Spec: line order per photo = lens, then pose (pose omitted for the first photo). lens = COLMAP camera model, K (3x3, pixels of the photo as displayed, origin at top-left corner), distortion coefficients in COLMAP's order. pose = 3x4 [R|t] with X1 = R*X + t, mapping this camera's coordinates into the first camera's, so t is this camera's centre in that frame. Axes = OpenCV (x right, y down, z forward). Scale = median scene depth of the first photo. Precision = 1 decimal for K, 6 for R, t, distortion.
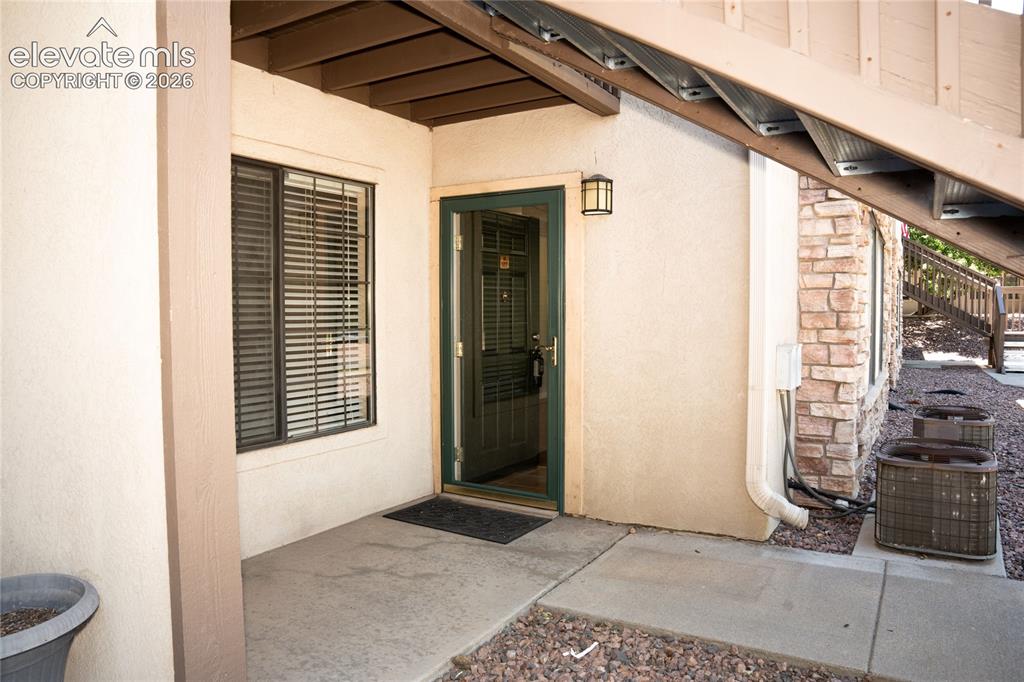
lens RADIAL K [[712.8, 0, 510.4], [0, 712.8, 344.1], [0, 0, 1]] dist [-0.142833, 0.109278]
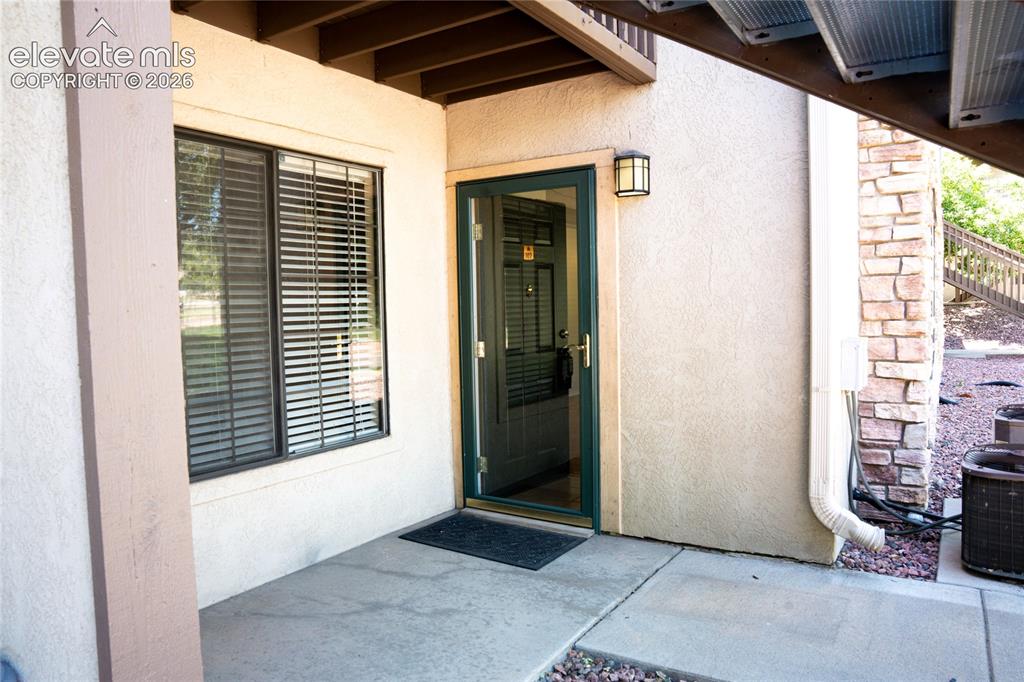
lens RADIAL K [[712.8, 0, 510.4], [0, 712.8, 344.1], [0, 0, 1]] dist [-0.142833, 0.109278]
pose [[0.999370, -0.017444, -0.030893, -0.006630], [0.017663, 0.999821, 0.006820, -0.006089], [0.030768, -0.007362, 0.999499, 0.112580]]
